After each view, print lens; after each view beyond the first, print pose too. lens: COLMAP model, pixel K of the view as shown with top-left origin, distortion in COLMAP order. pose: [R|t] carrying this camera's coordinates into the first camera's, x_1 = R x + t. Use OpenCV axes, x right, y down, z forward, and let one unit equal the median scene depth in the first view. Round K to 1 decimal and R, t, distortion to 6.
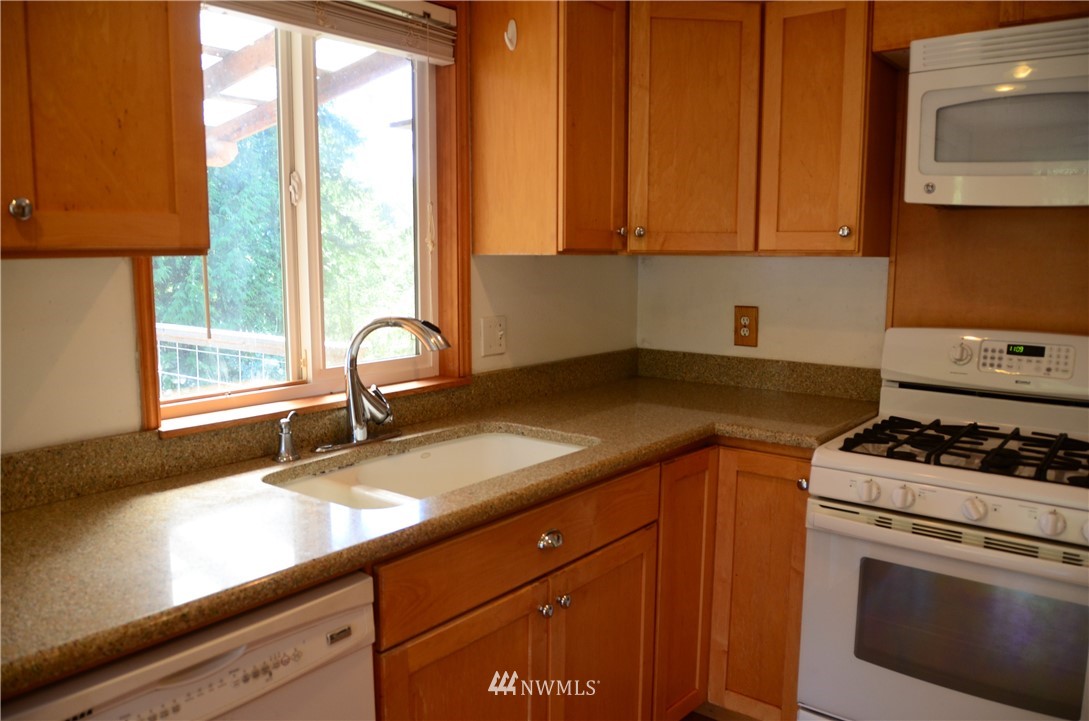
lens RADIAL K [[826.3, 0, 544.5], [0, 826.3, 360.5], [0, 0, 1]] dist [-0.054508, 0.006075]
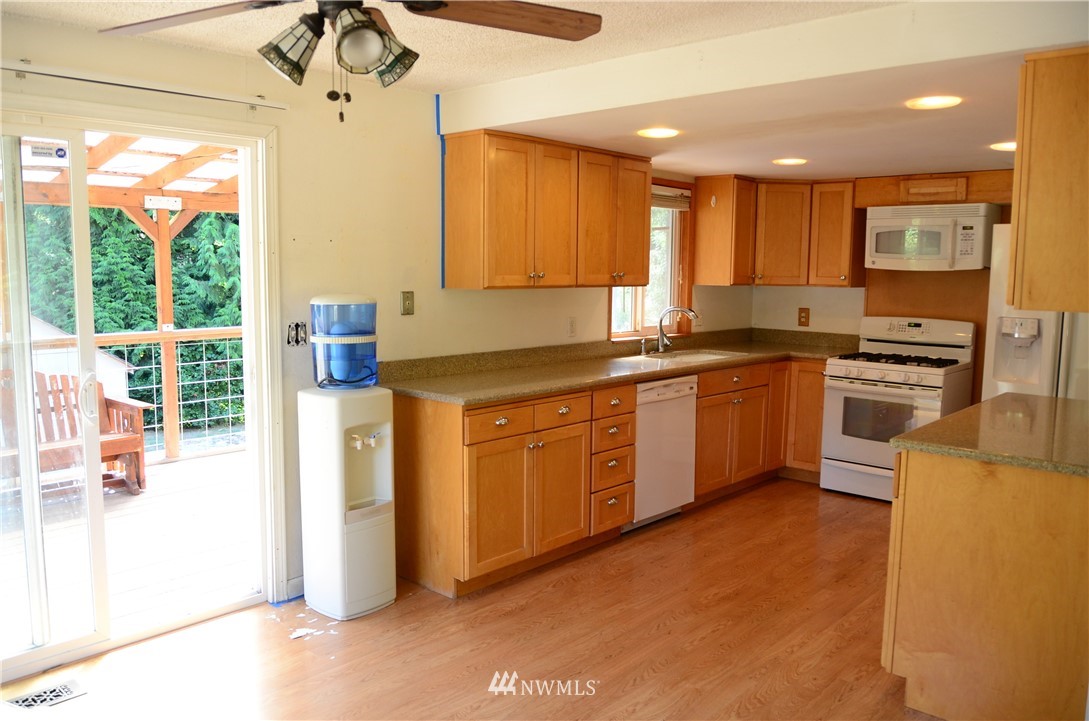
lens RADIAL K [[826.3, 0, 544.5], [0, 826.3, 360.5], [0, 0, 1]] dist [-0.054508, 0.006075]
pose [[0.997088, 0.017983, -0.074105, -0.363706], [-0.019348, 0.999655, -0.017746, 0.162737], [0.073760, 0.019128, 0.997093, -1.600989]]
